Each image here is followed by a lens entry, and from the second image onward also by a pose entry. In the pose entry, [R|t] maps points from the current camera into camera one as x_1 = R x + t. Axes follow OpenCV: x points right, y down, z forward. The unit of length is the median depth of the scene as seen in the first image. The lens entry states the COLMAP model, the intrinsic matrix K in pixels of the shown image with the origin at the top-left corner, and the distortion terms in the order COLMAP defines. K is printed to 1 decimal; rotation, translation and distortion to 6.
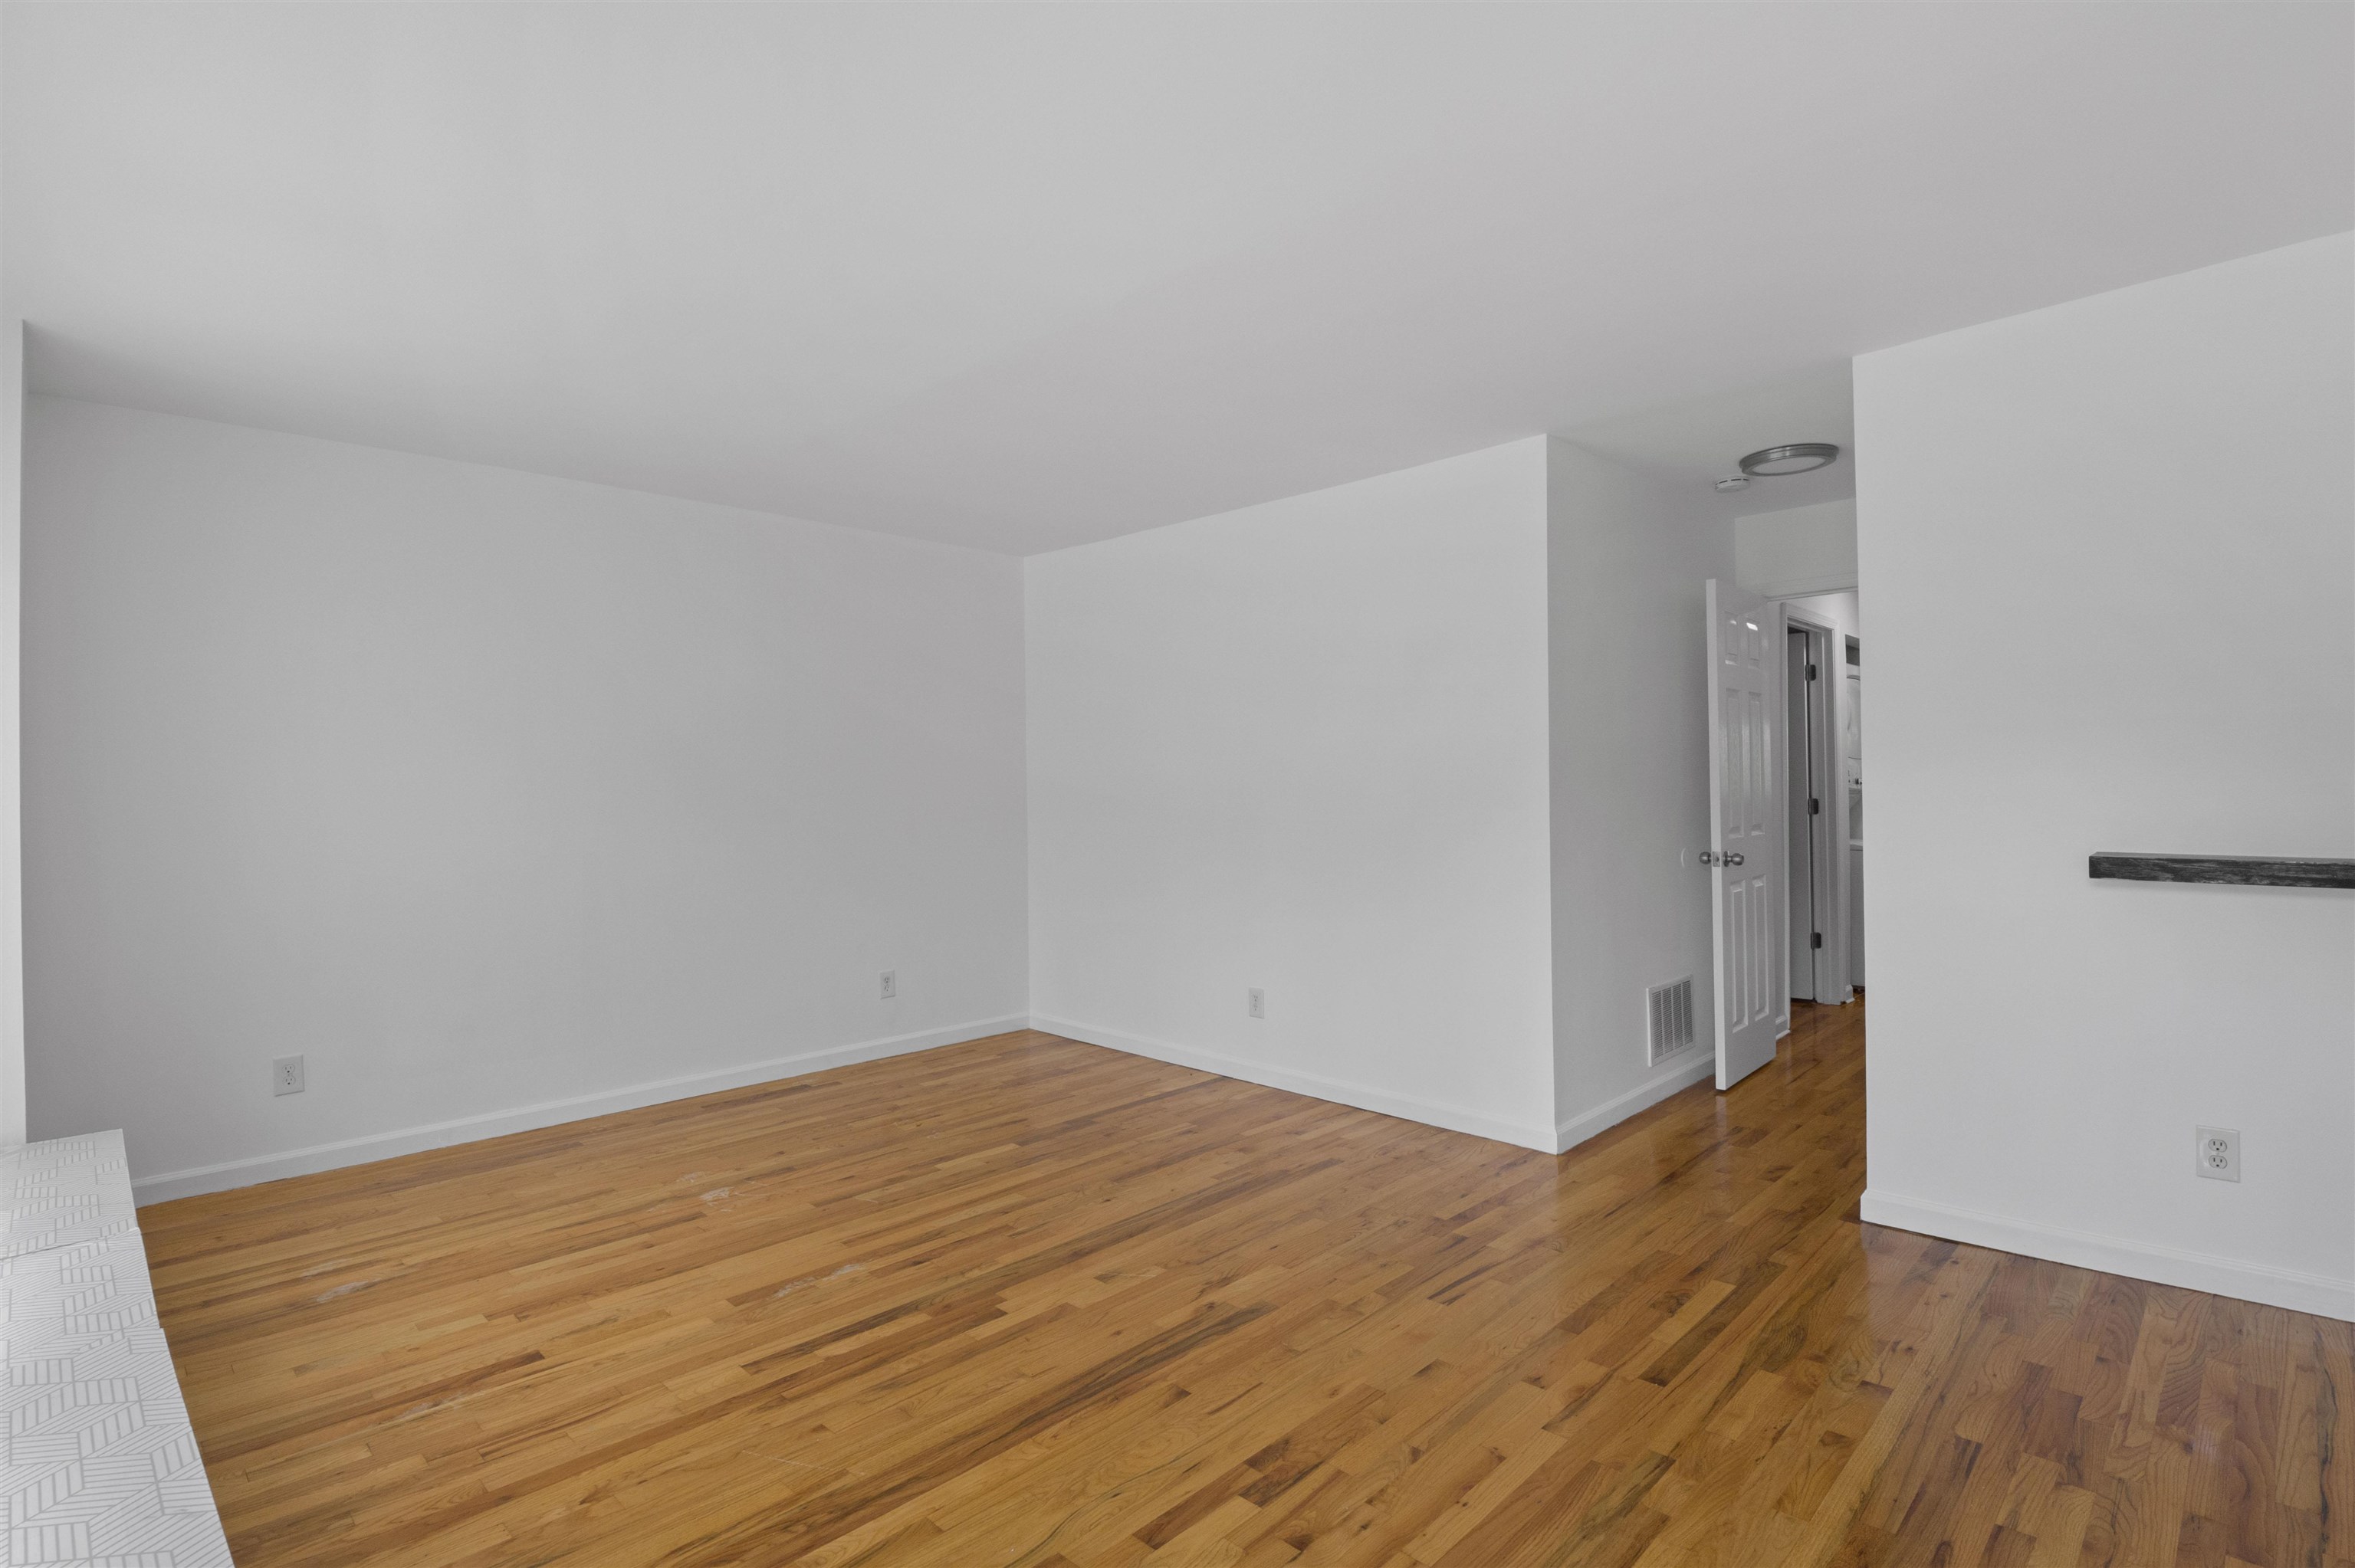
lens RADIAL K [[1131.8, 0, 1173.1], [0, 1131.8, 784.4], [0, 0, 1]] dist [0.003193, -0.009774]
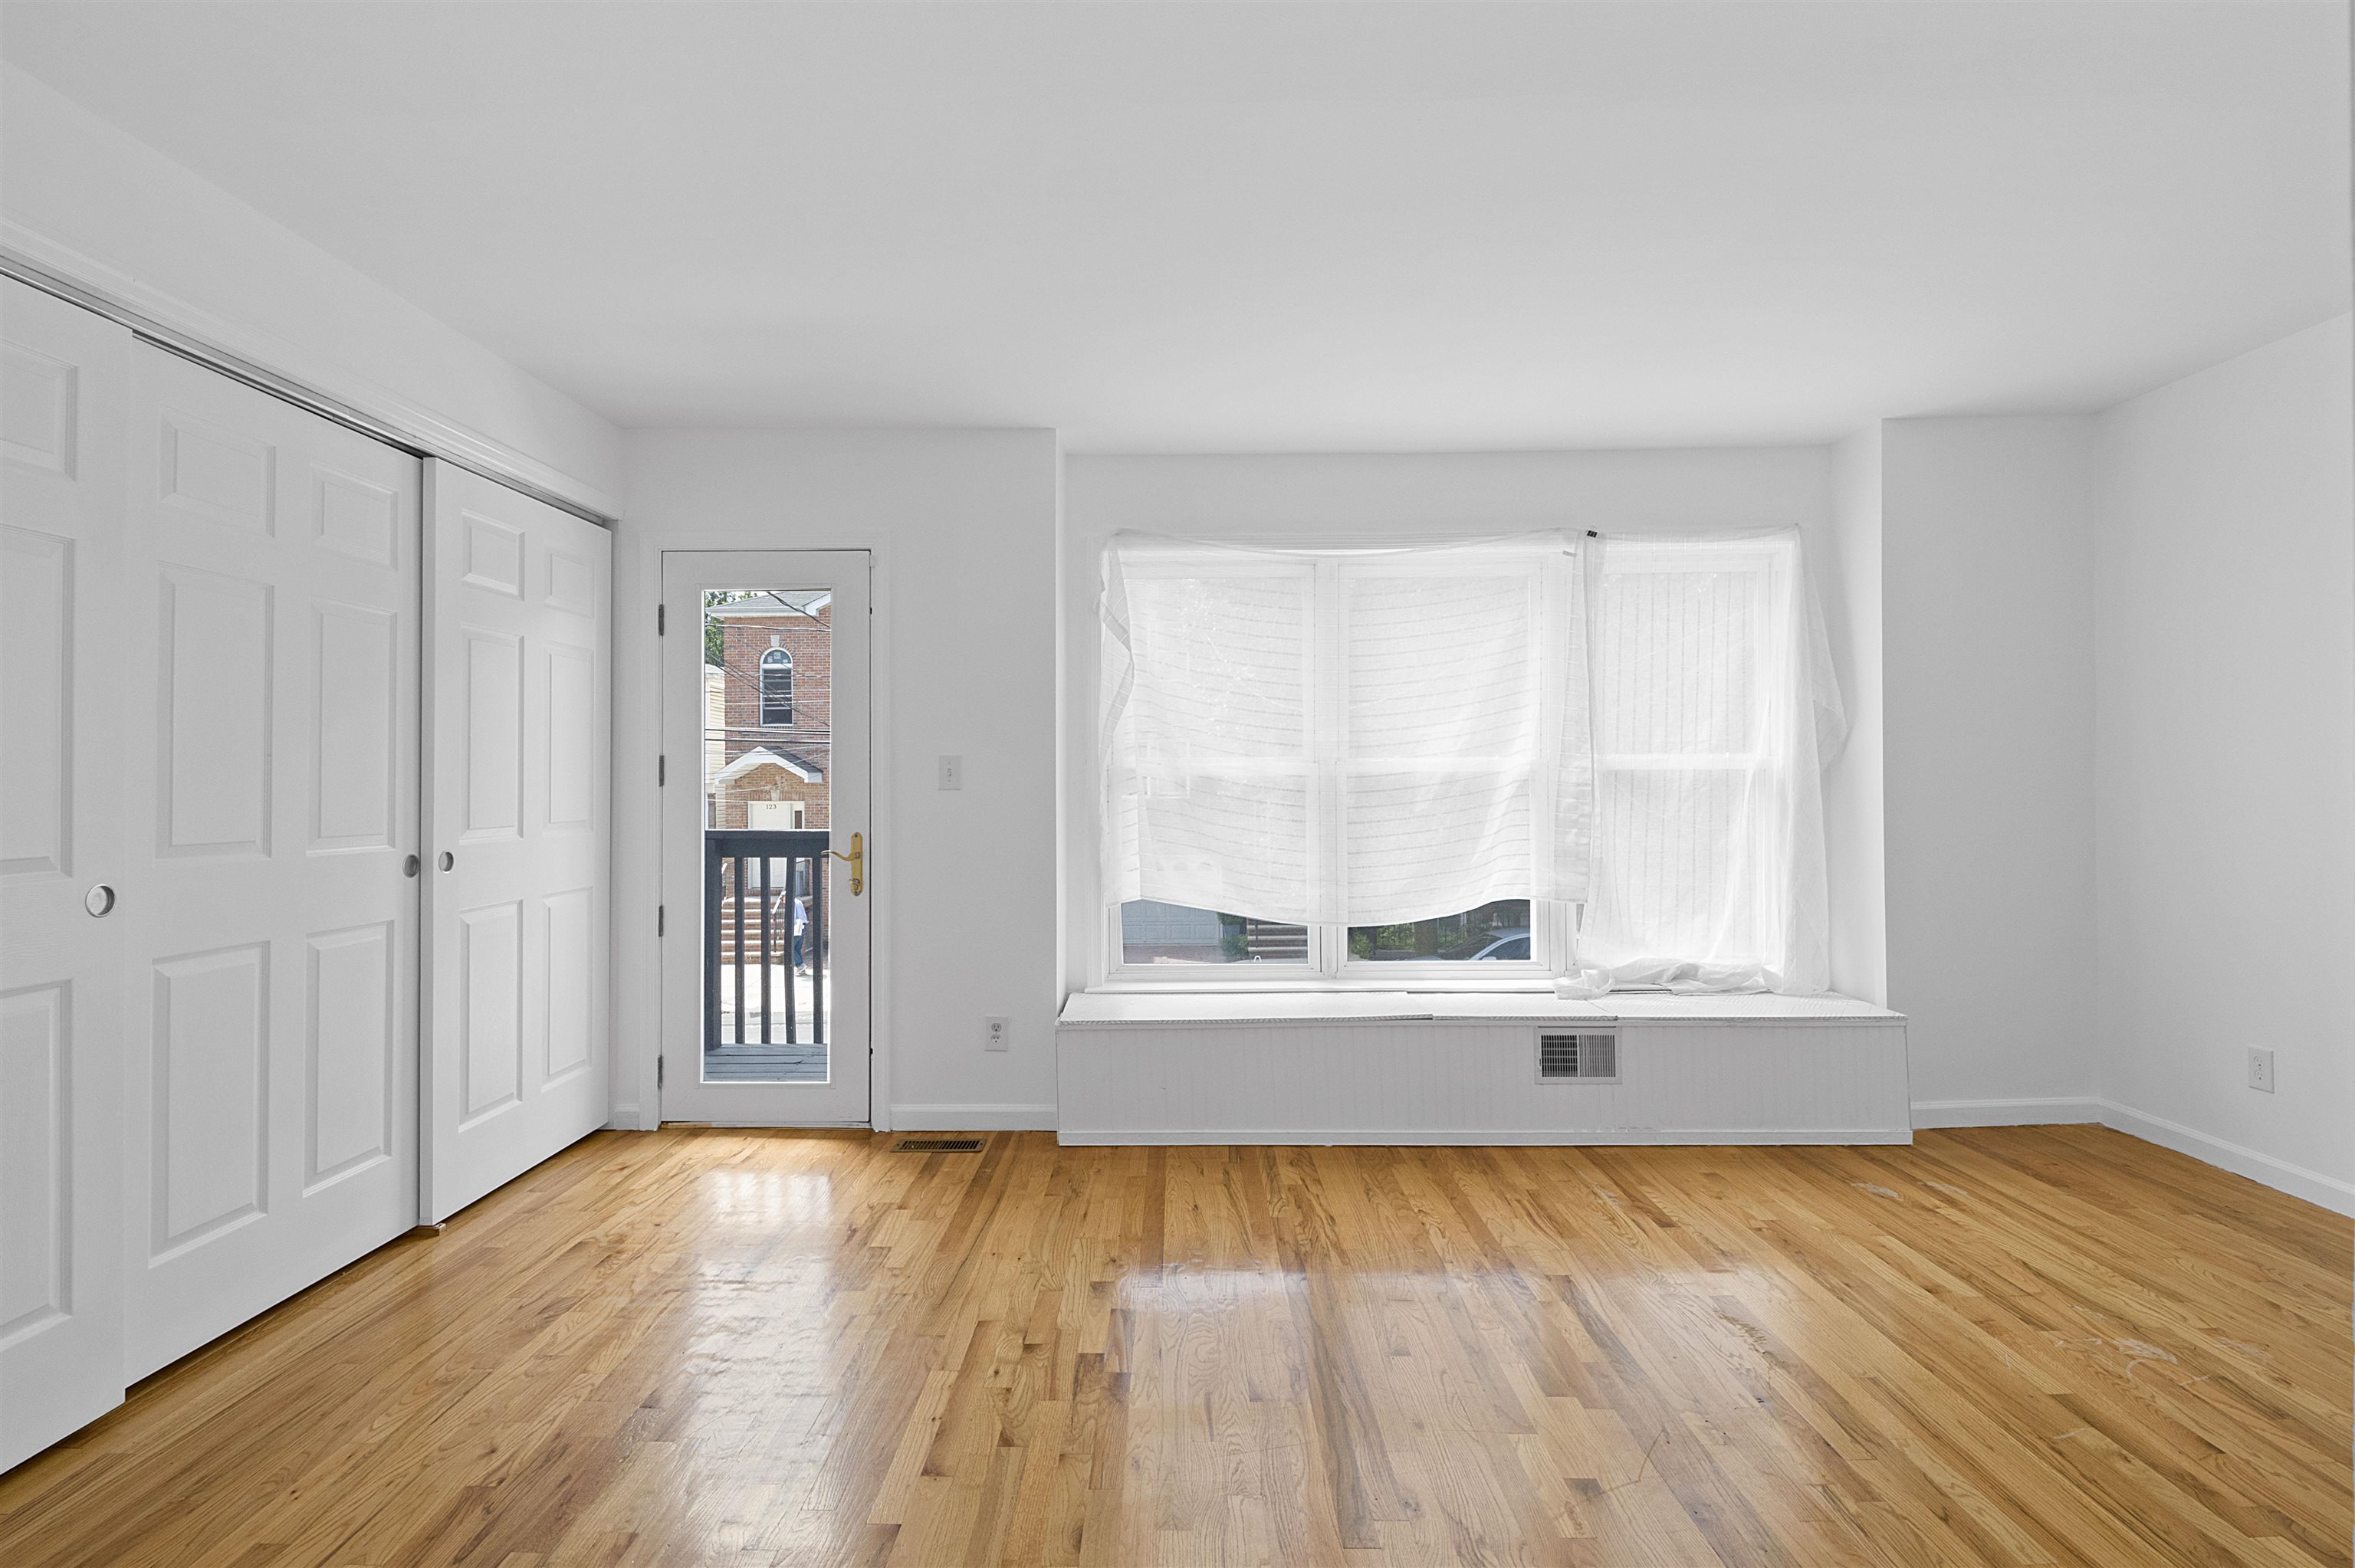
lens RADIAL K [[1131.8, 0, 1173.1], [0, 1131.8, 784.4], [0, 0, 1]] dist [0.003193, -0.009774]
pose [[-0.714925, 0.018173, -0.698965, 0.601806], [0.018856, 0.999800, 0.006708, 0.014572], [0.698947, -0.008384, -0.715124, 1.385649]]
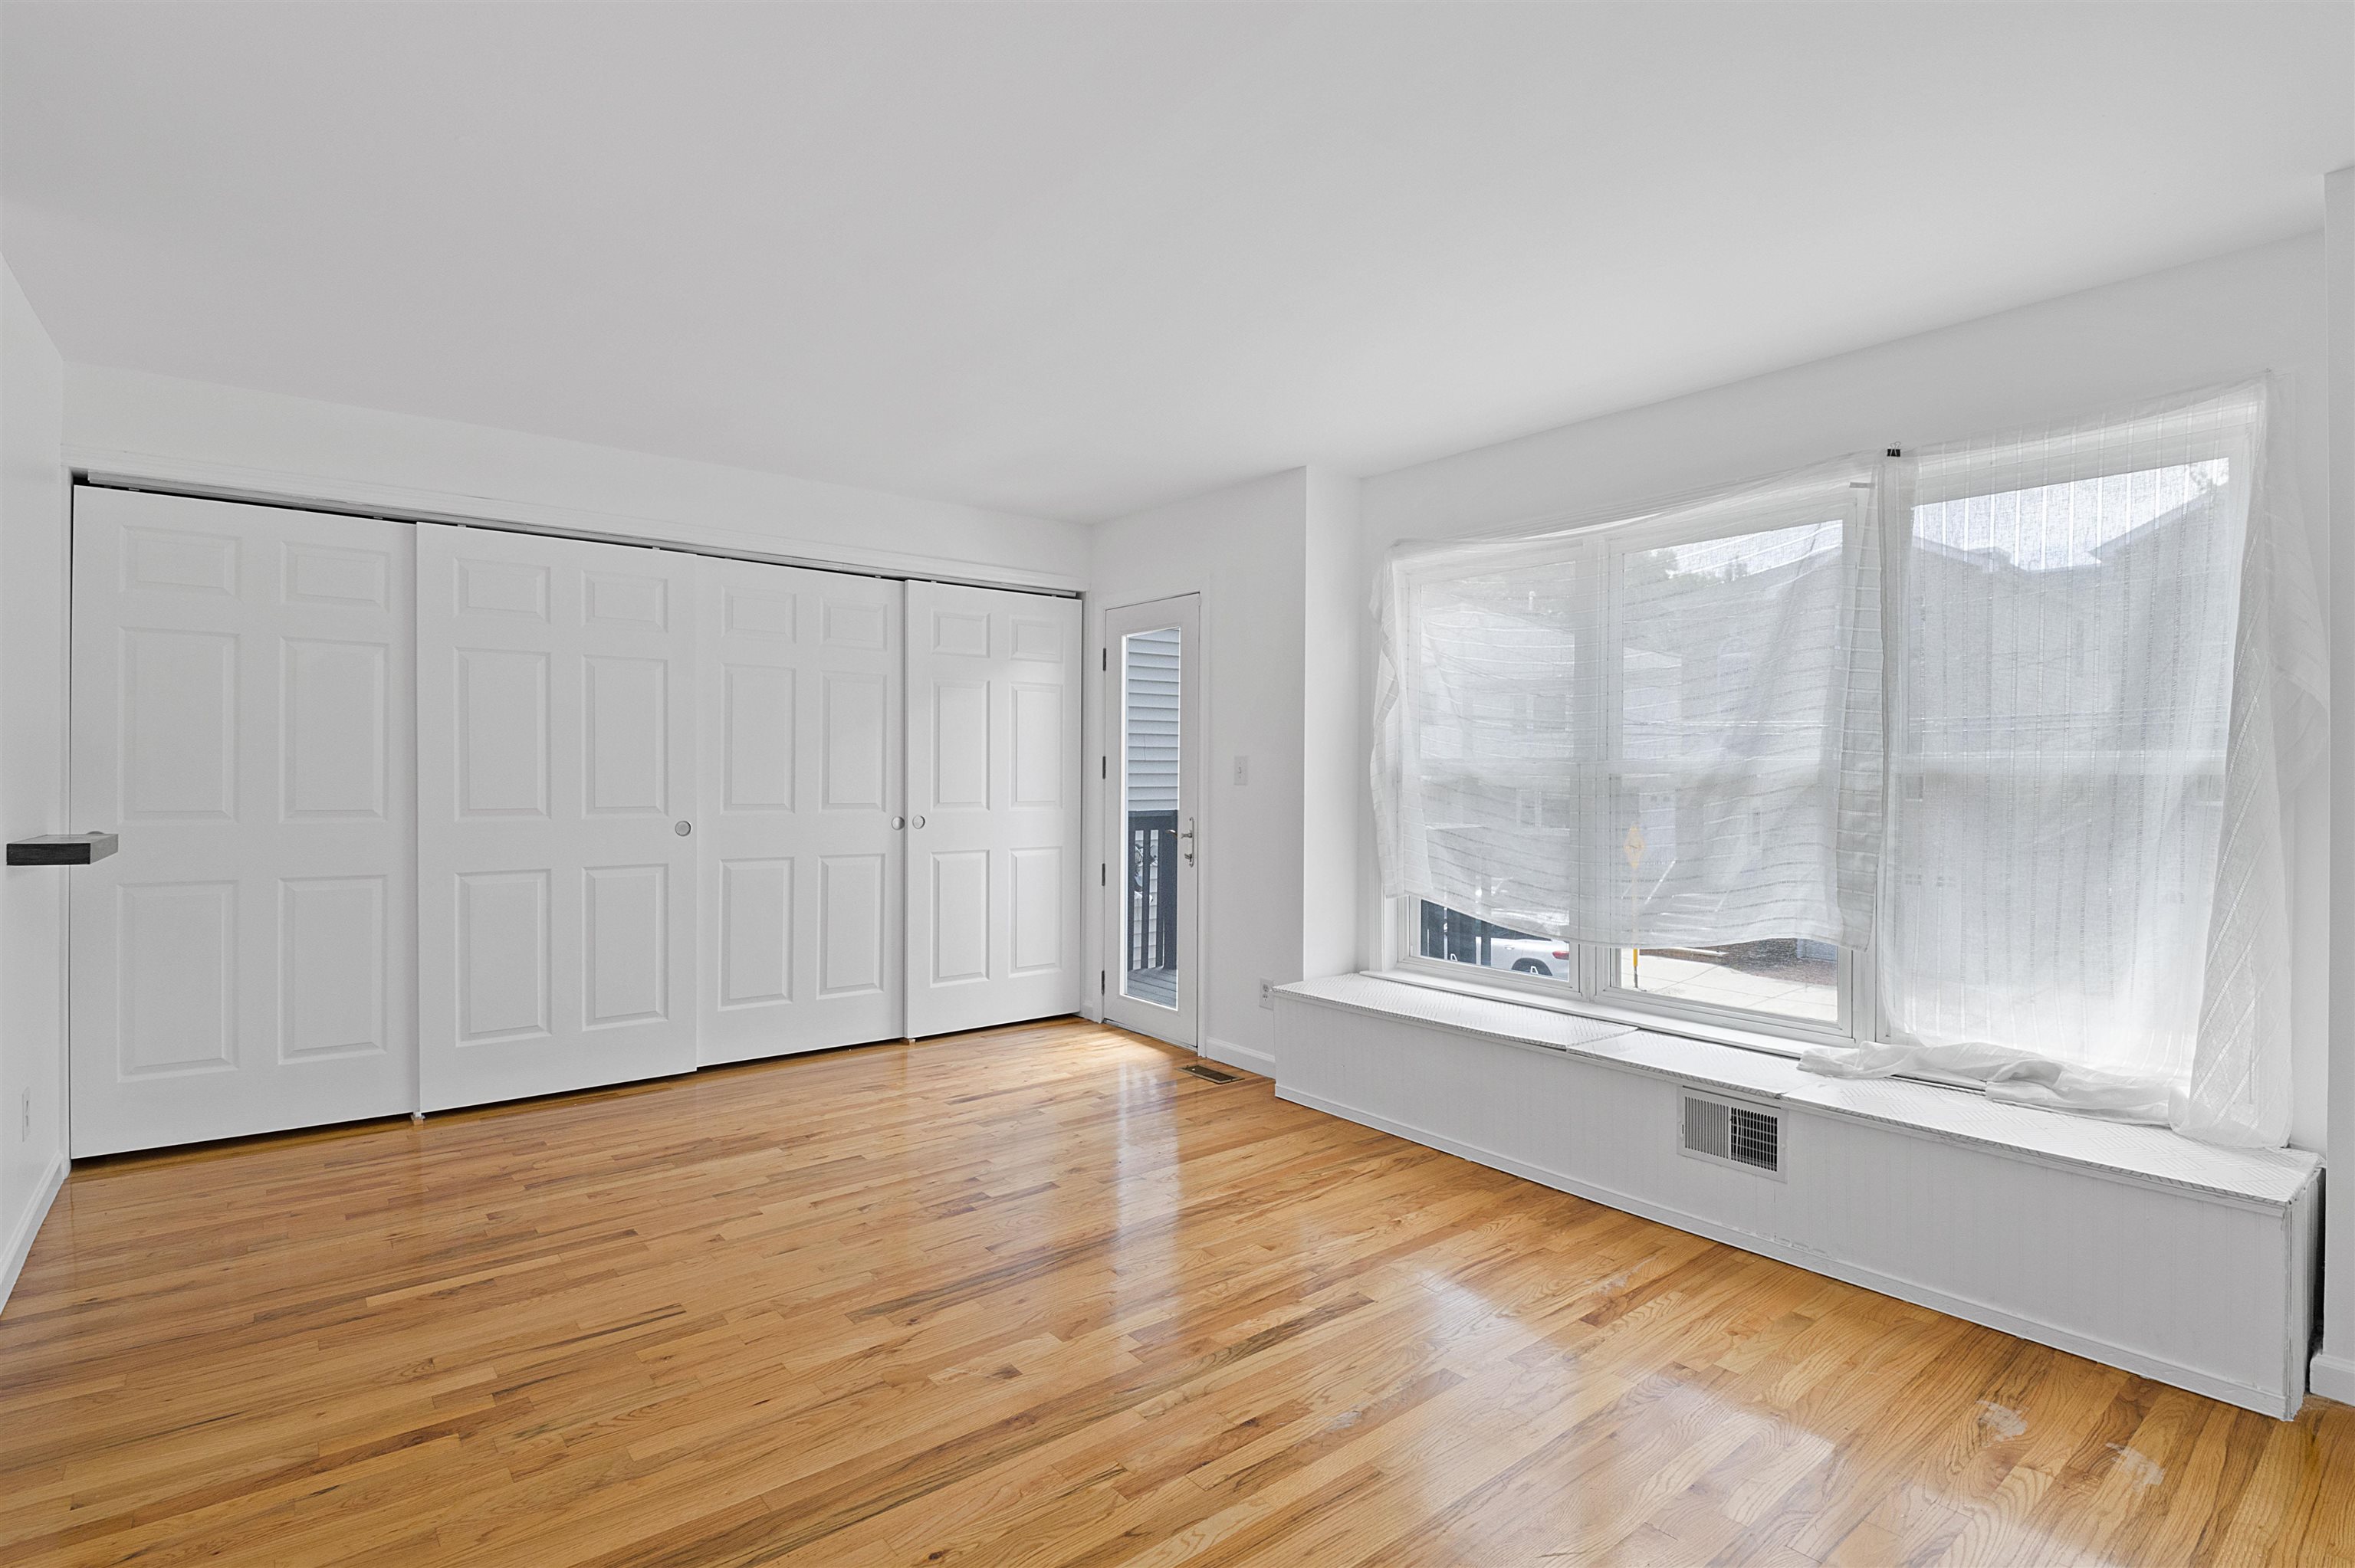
lens RADIAL K [[1142.3, 0, 1177.5], [0, 1142.3, 784.0], [0, 0, 1]] dist [0.003739, -0.017678]
pose [[-0.993720, 0.007596, 0.111637, -0.290885], [0.008336, 0.999946, 0.006160, 0.013151], [-0.111584, 0.007052, -0.993730, 1.897376]]
